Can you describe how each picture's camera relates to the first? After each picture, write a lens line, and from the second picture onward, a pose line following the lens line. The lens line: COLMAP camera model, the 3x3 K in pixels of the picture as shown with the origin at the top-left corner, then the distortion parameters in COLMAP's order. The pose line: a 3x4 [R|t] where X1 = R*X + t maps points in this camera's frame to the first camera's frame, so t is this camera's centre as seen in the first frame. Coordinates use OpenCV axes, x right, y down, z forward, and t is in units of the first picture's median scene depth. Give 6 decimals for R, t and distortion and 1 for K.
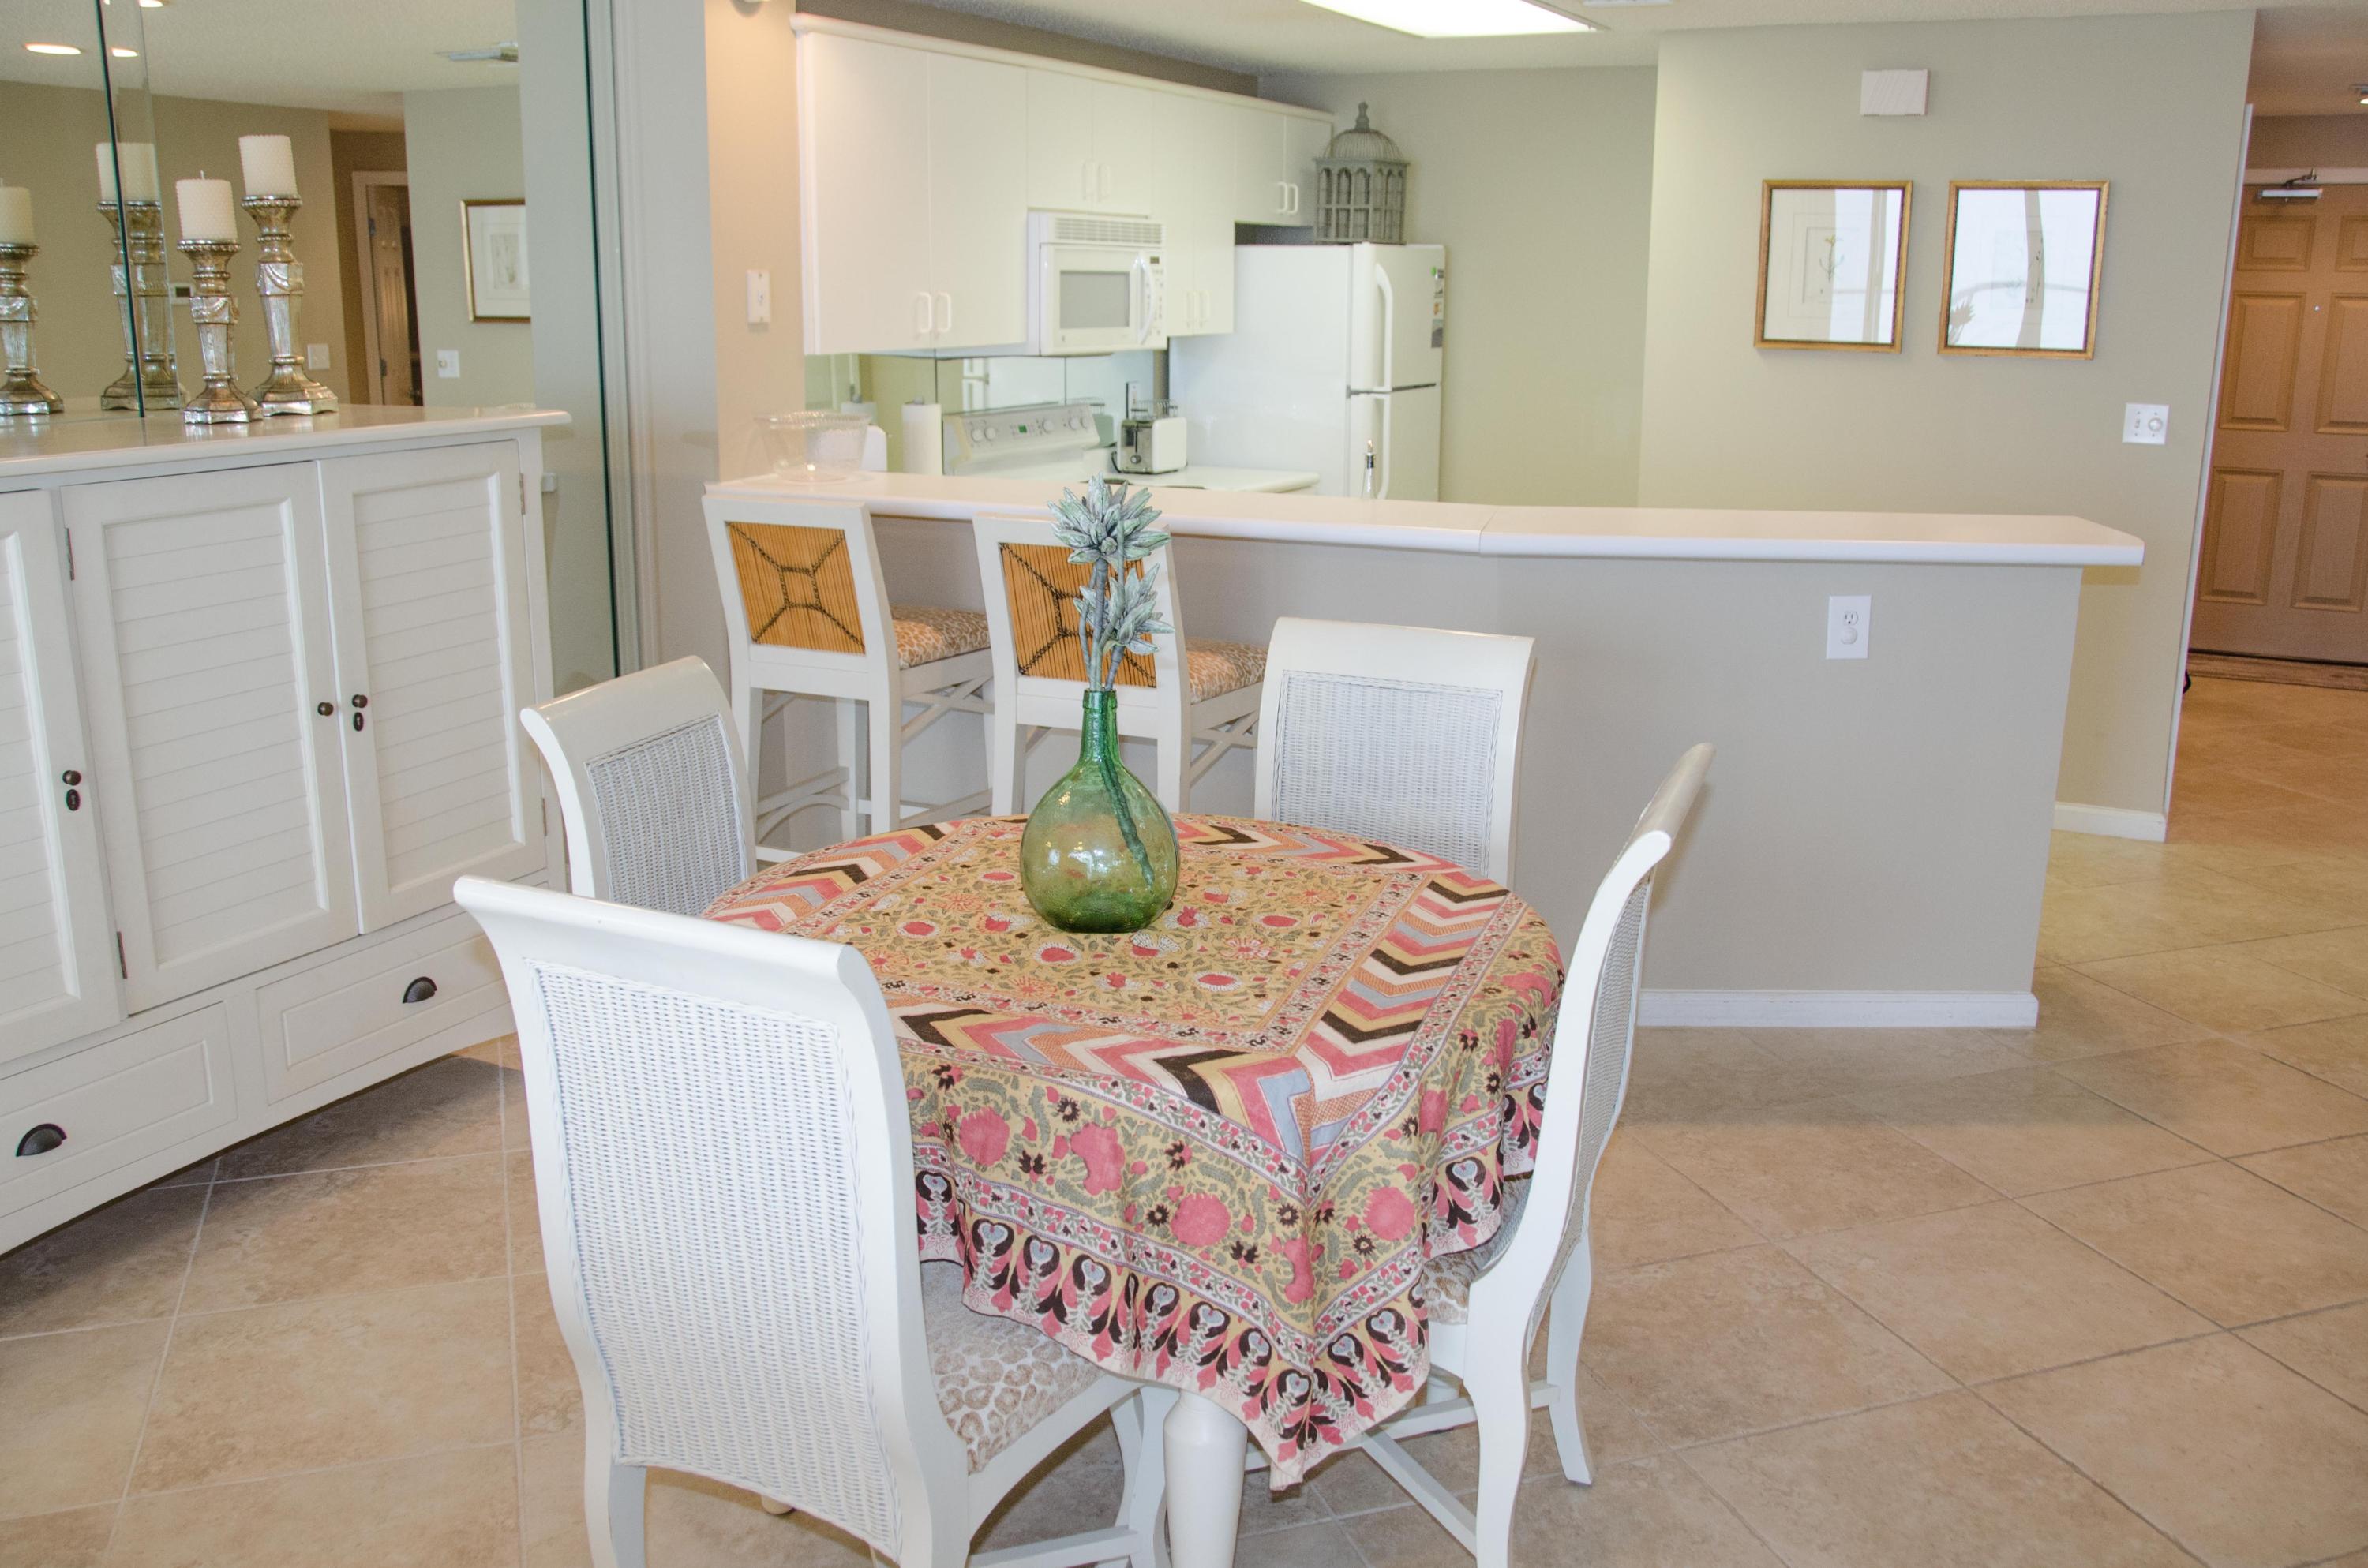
lens RADIAL K [[2039.6, 0, 1184.0], [0, 2039.6, 784.0], [0, 0, 1]] dist [-0.087723, 0.003644]
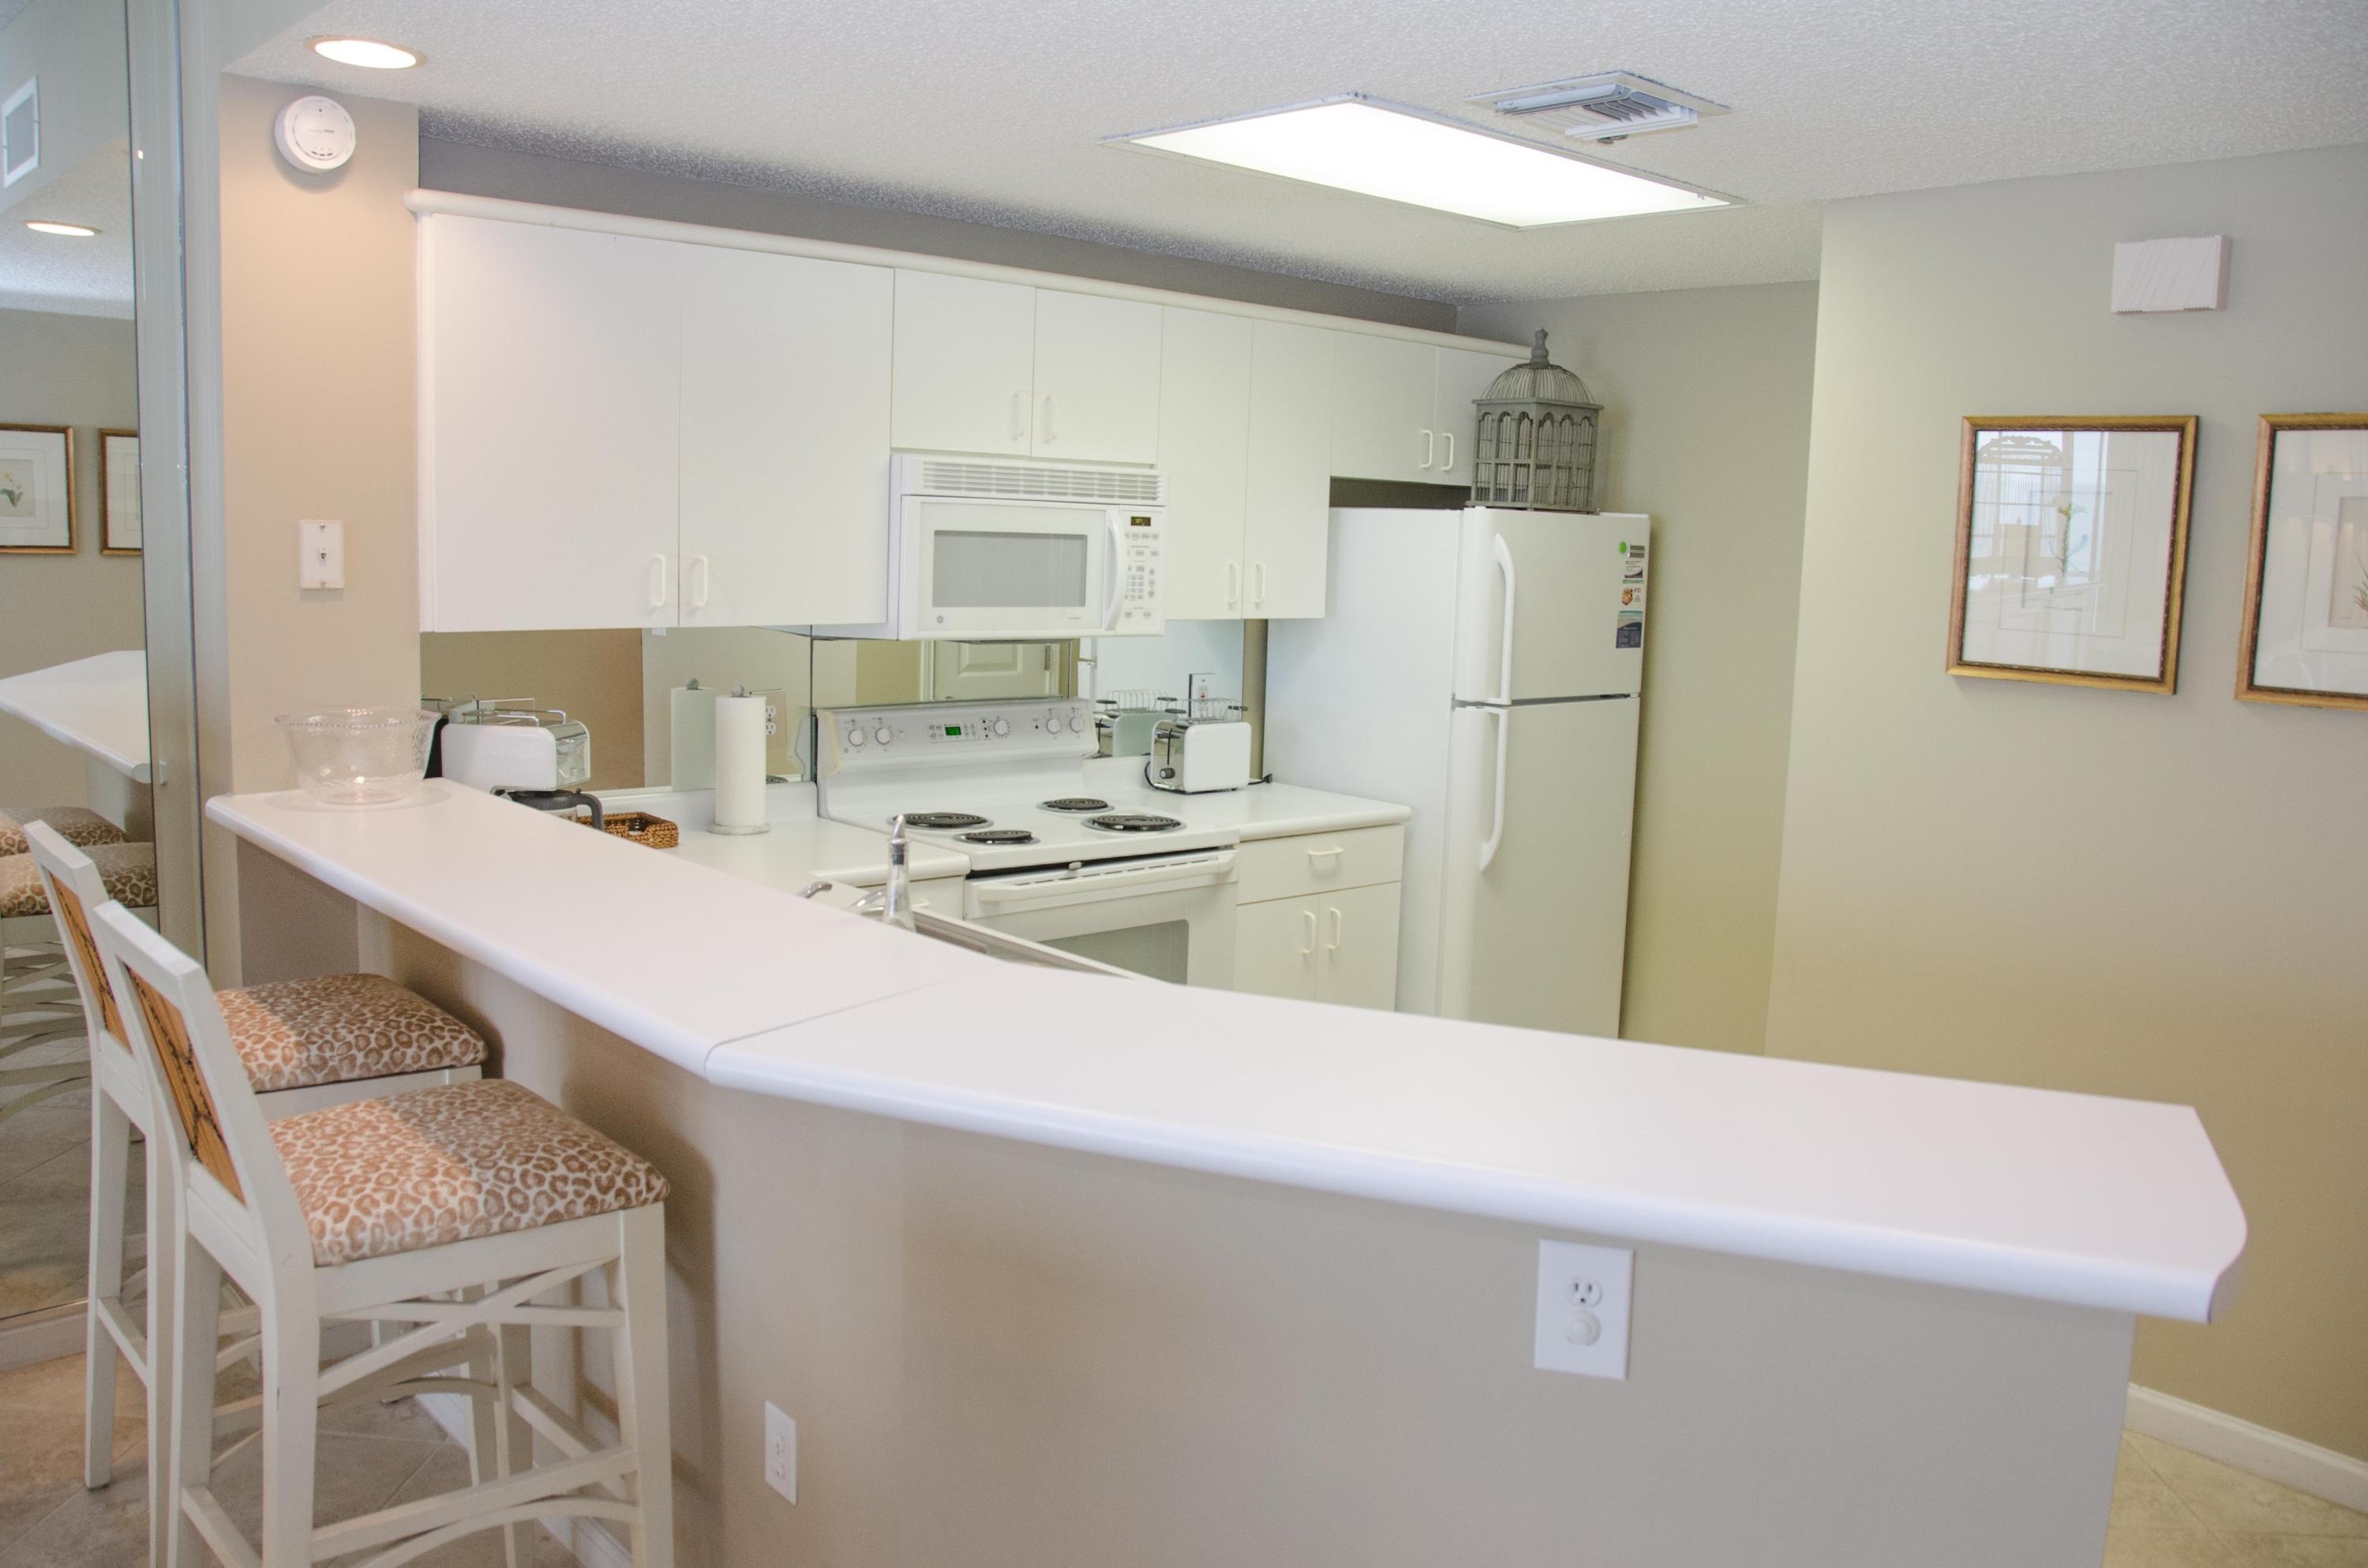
lens RADIAL K [[1846.1, 0, 1184.0], [0, 1846.1, 784.0], [0, 0, 1]] dist [-0.139404, 0.077957]
pose [[0.931779, 0.072975, -0.355616, 0.266693], [-0.113160, 0.989166, -0.093516, -0.102756], [0.344939, 0.127378, 0.929942, 0.394342]]
